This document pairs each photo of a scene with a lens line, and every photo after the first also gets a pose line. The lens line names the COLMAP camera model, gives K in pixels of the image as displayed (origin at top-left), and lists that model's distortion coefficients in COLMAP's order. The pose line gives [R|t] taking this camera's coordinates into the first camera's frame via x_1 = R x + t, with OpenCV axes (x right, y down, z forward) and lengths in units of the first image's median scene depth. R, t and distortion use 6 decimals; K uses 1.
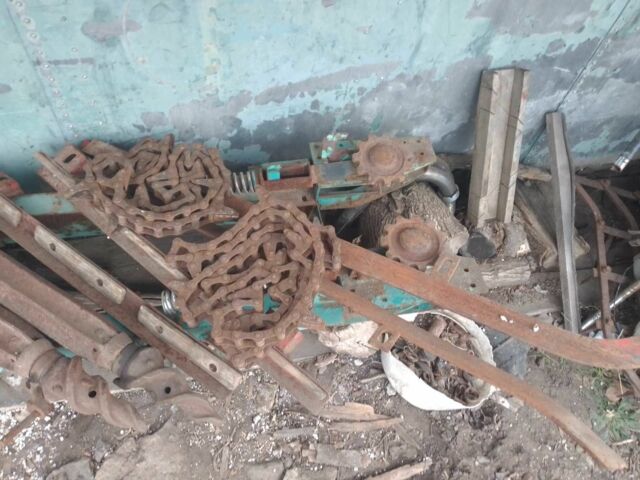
lens RADIAL K [[506.9, 0, 322.9], [0, 506.9, 238.2], [0, 0, 1]] dist [0.098468, -0.161017]
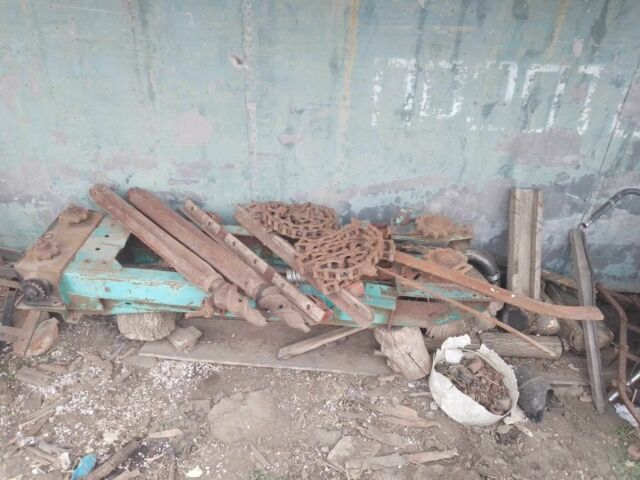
lens RADIAL K [[506.9, 0, 322.9], [0, 506.9, 238.2], [0, 0, 1]] dist [0.098468, -0.161017]
pose [[0.964396, 0.081014, -0.251749, 0.168147], [-0.181933, 0.894117, -0.409213, 0.538880], [0.191941, 0.440444, 0.877022, -0.389133]]
